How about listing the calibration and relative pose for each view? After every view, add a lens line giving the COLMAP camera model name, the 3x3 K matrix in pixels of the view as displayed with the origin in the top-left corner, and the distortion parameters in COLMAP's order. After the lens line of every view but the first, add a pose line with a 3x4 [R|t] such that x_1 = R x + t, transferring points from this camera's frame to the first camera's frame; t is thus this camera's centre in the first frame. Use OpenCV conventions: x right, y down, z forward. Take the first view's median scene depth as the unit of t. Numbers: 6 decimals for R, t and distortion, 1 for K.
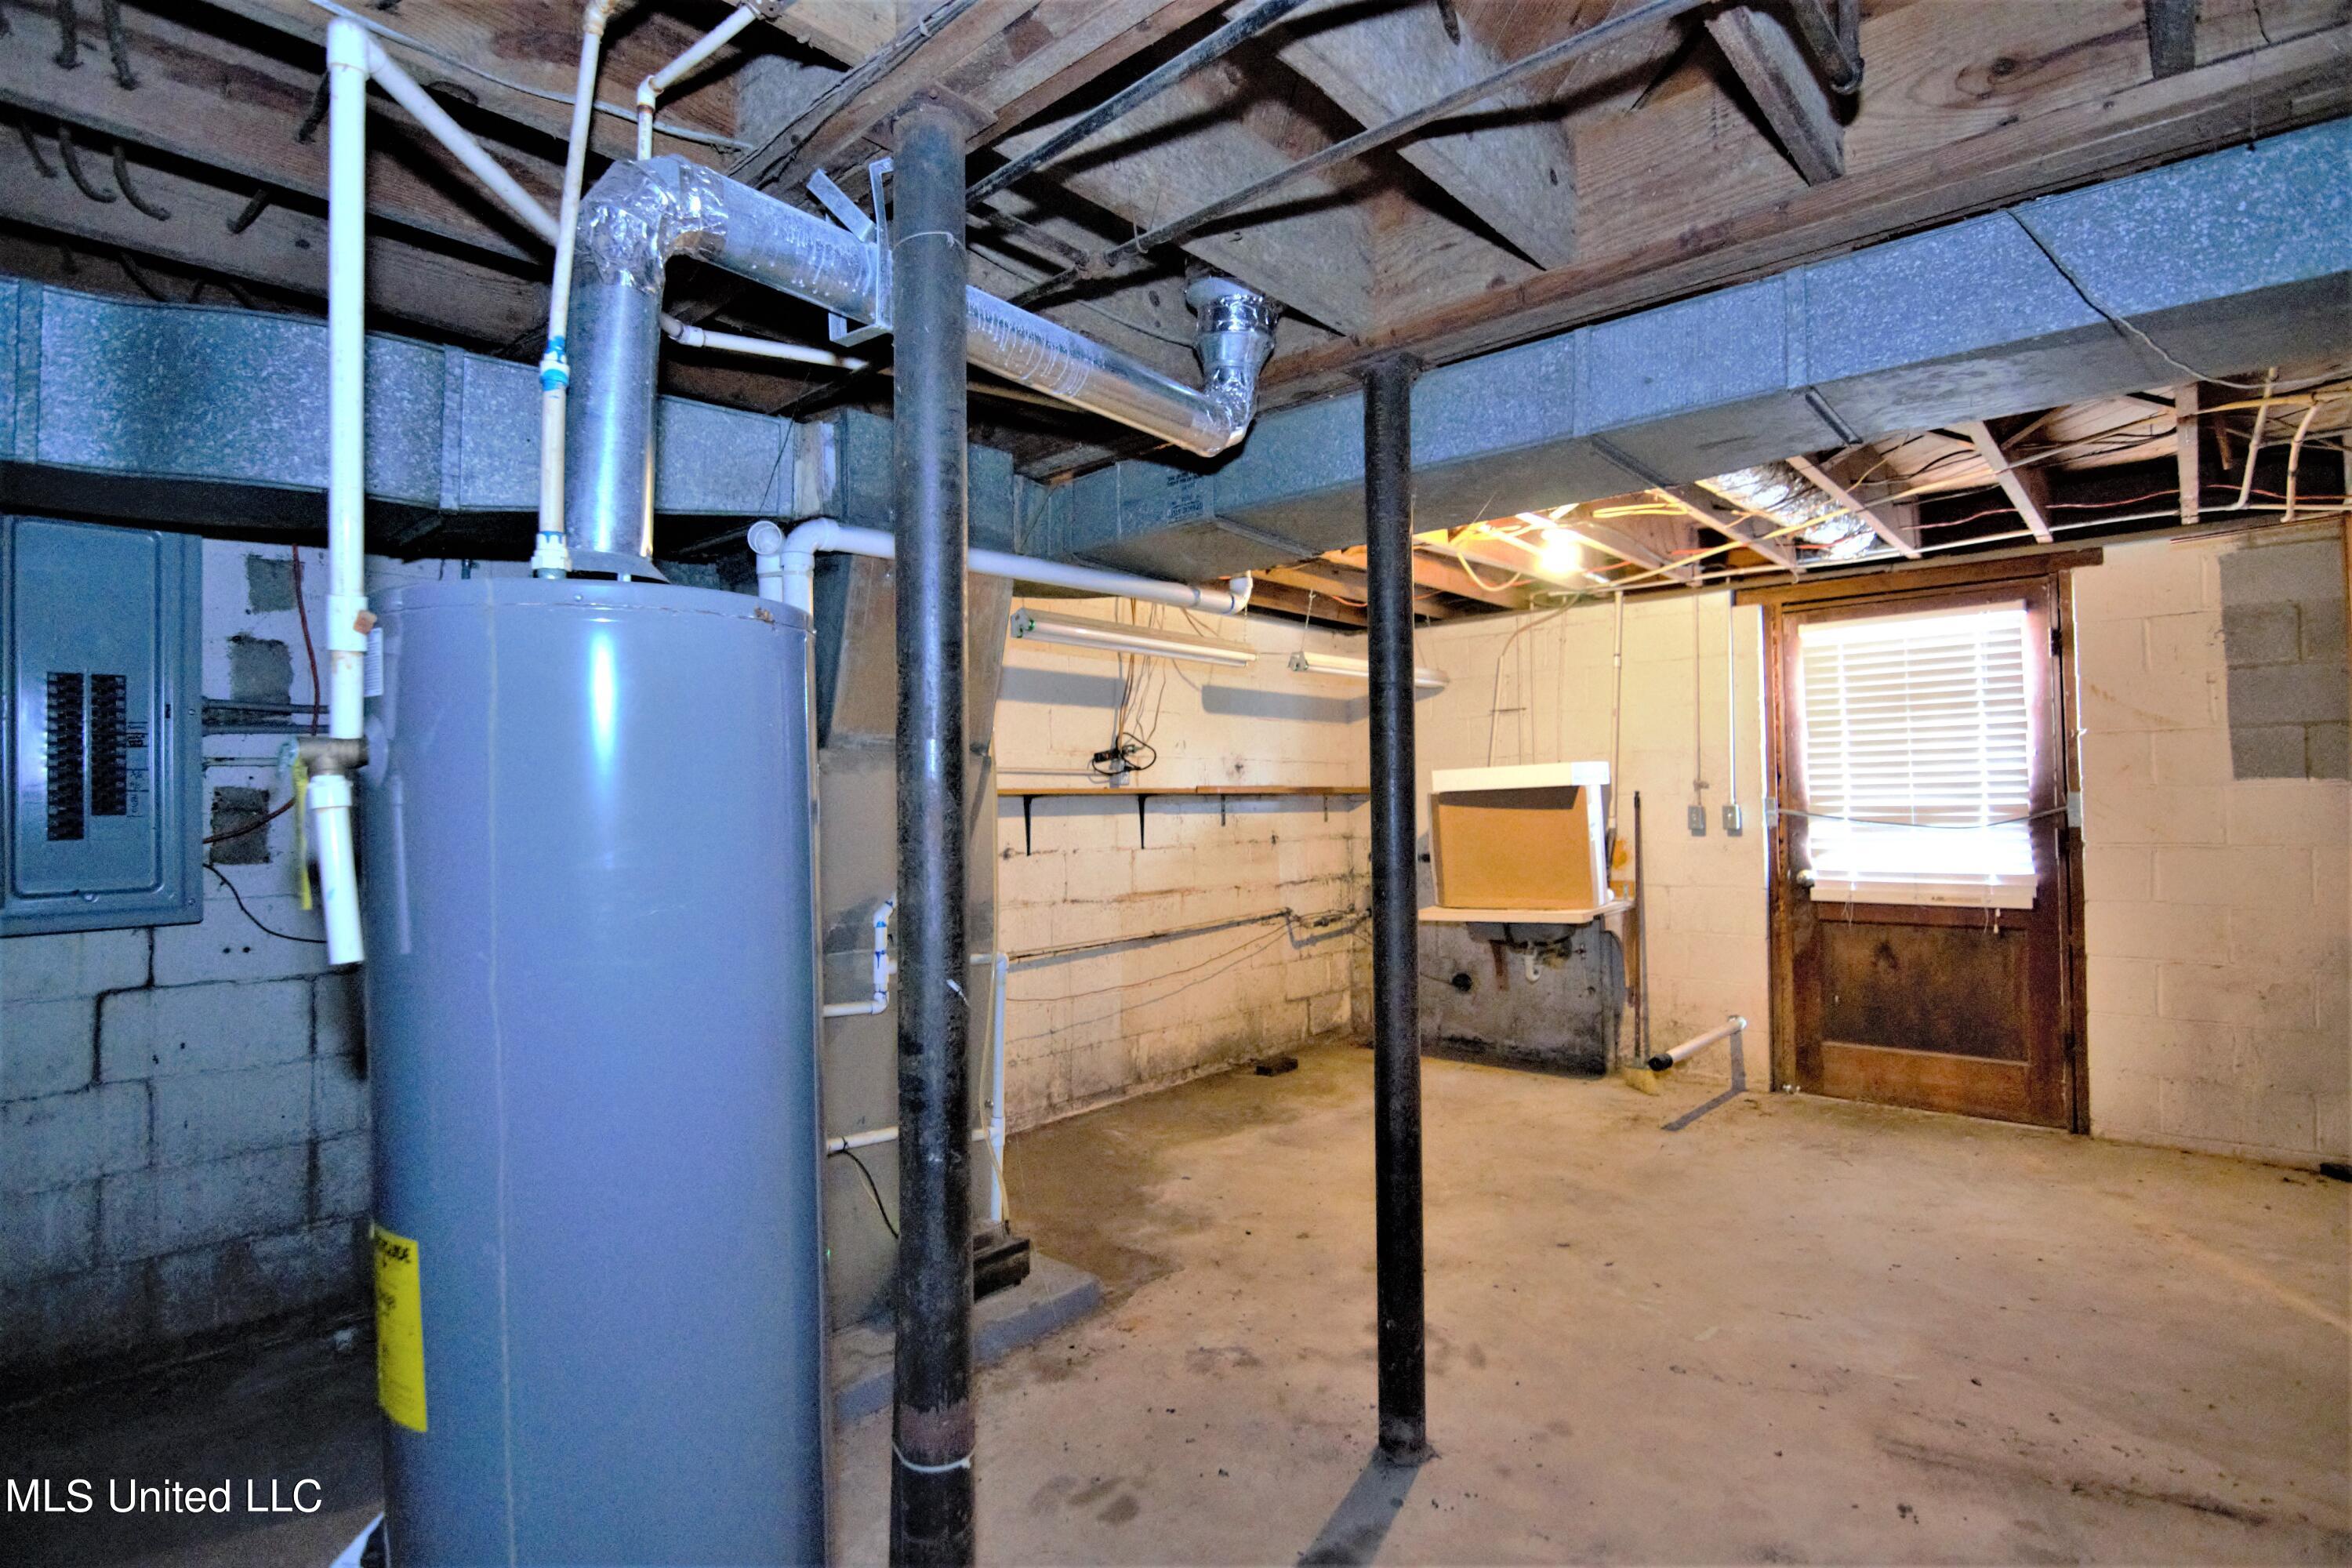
lens RADIAL K [[1182.3, 0, 1133.5], [0, 1182.3, 785.7], [0, 0, 1]] dist [-0.040730, 0.000240]
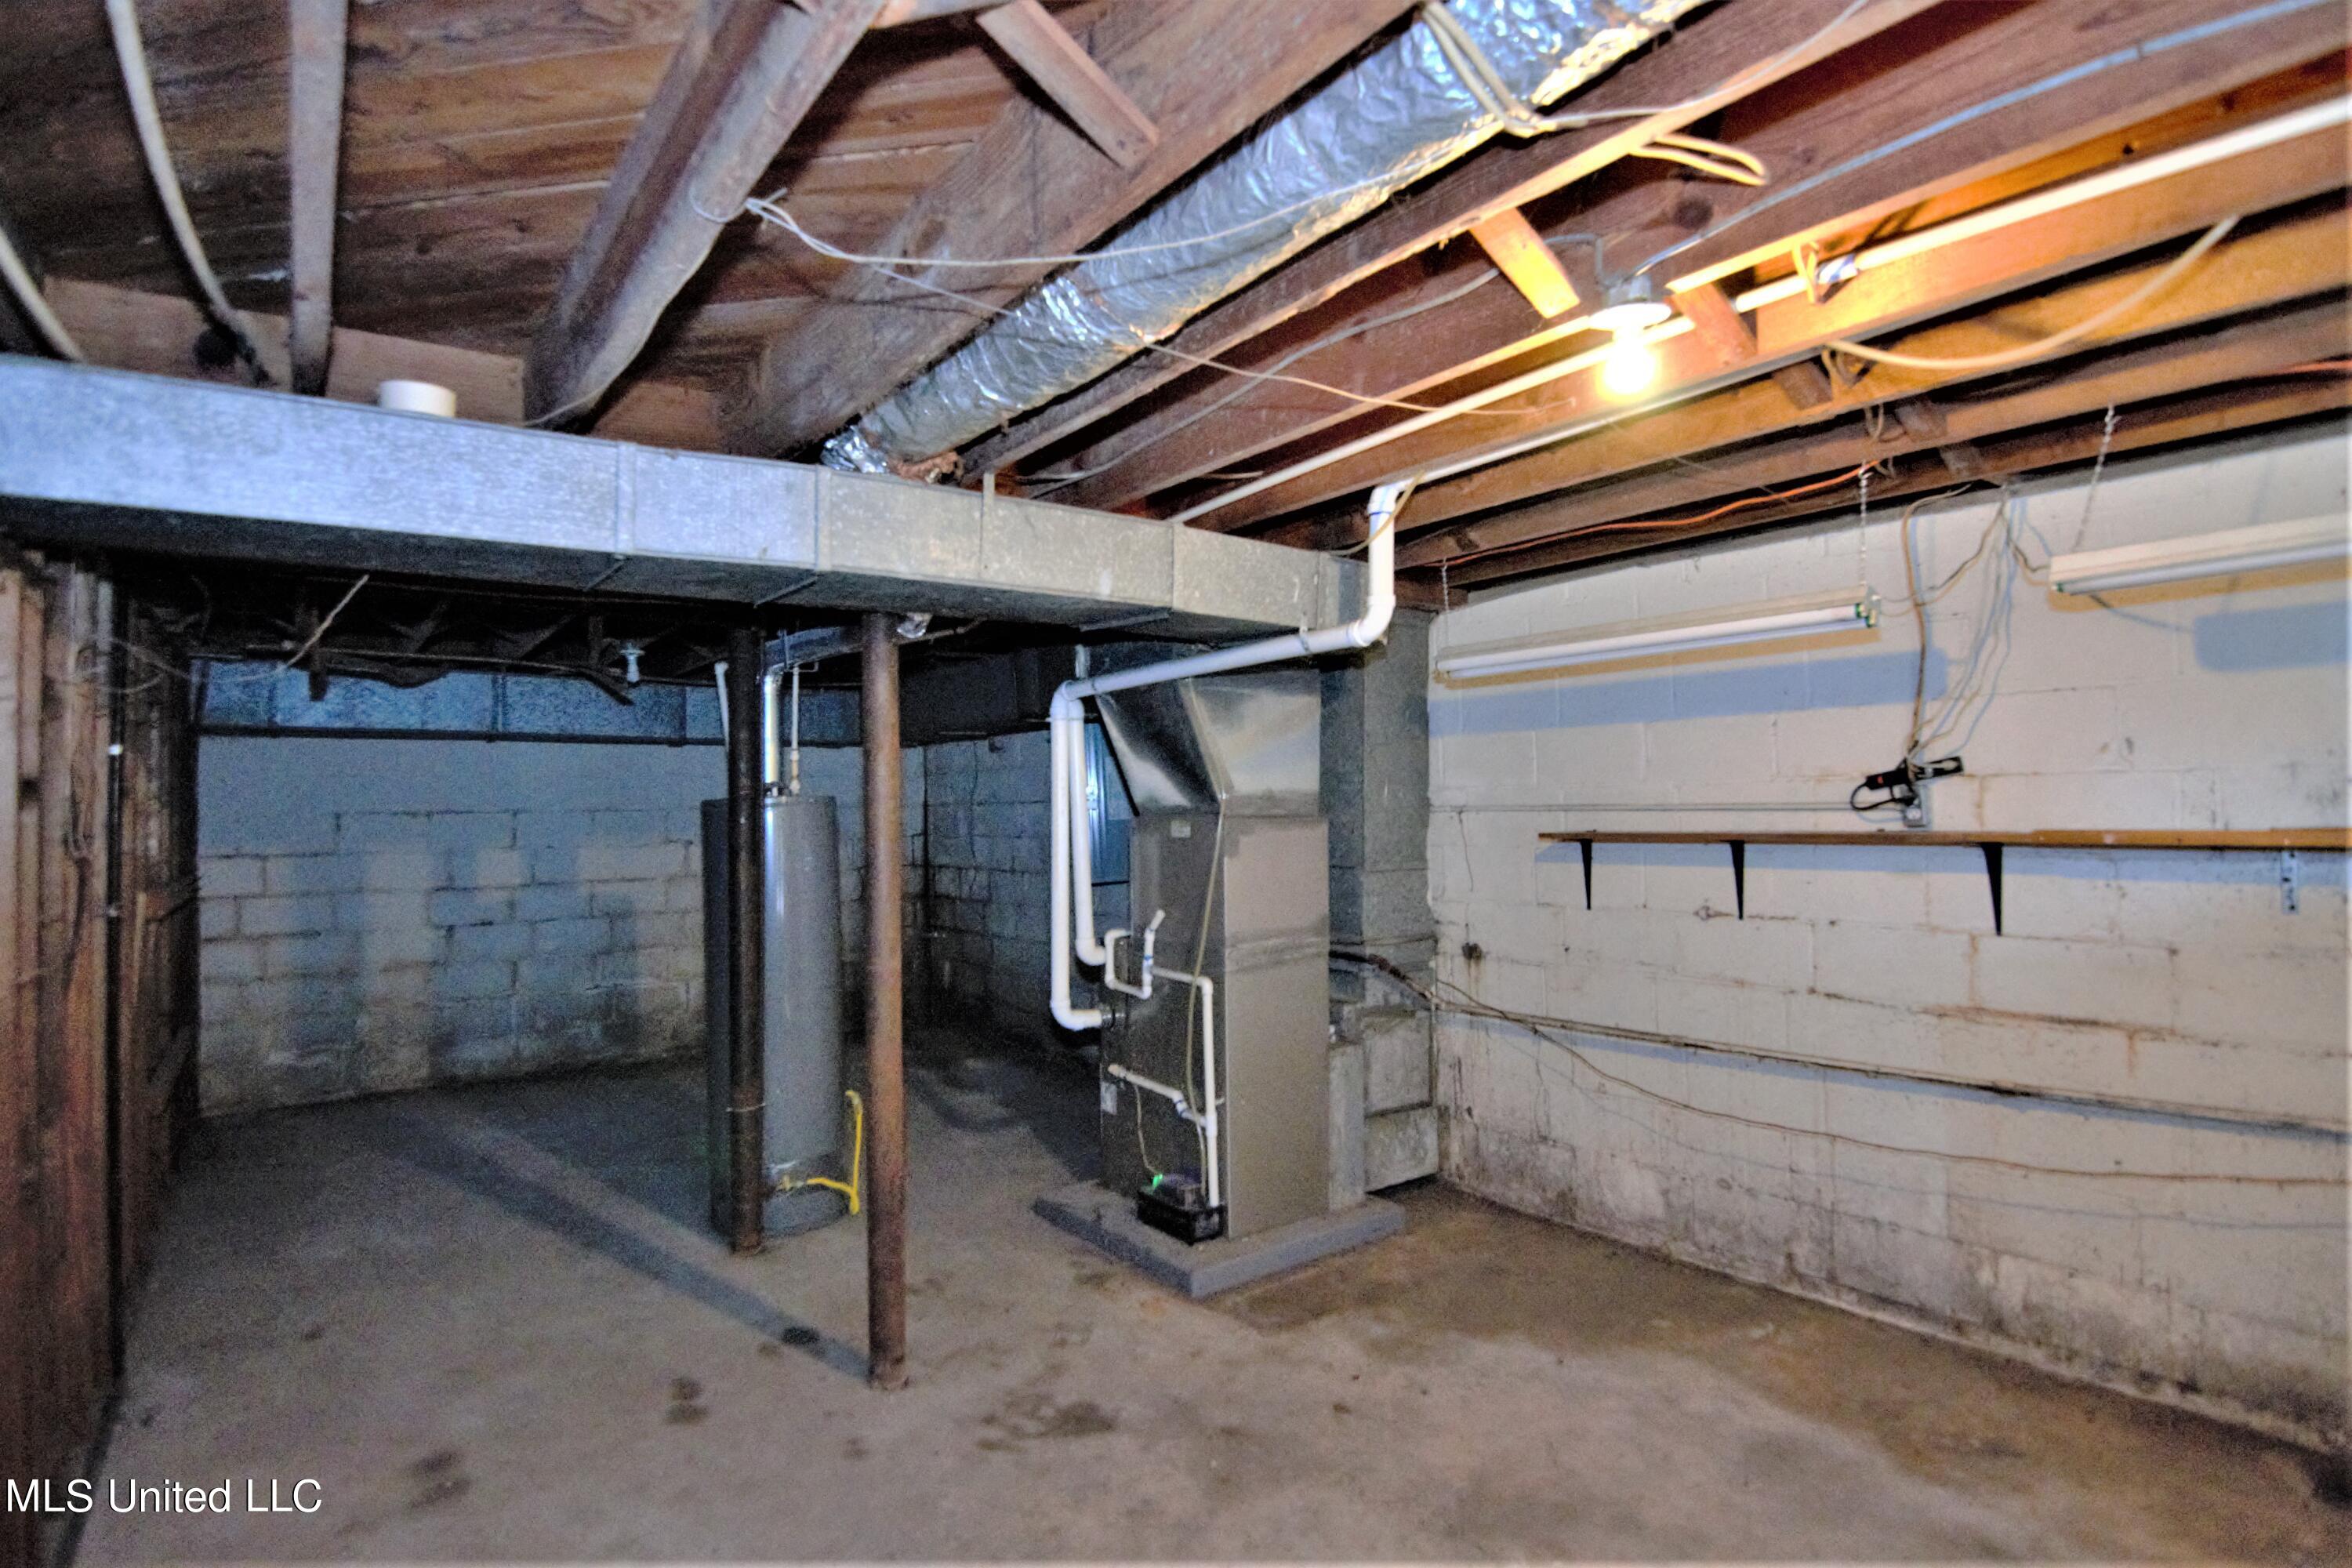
lens RADIAL K [[1182.3, 0, 1133.5], [0, 1182.3, 785.7], [0, 0, 1]] dist [-0.040730, 0.000240]
pose [[-0.214632, -0.000662, -0.976695, 0.696249], [0.033012, 0.999423, -0.007932, -0.031255], [0.976137, -0.033945, -0.214487, 0.759869]]
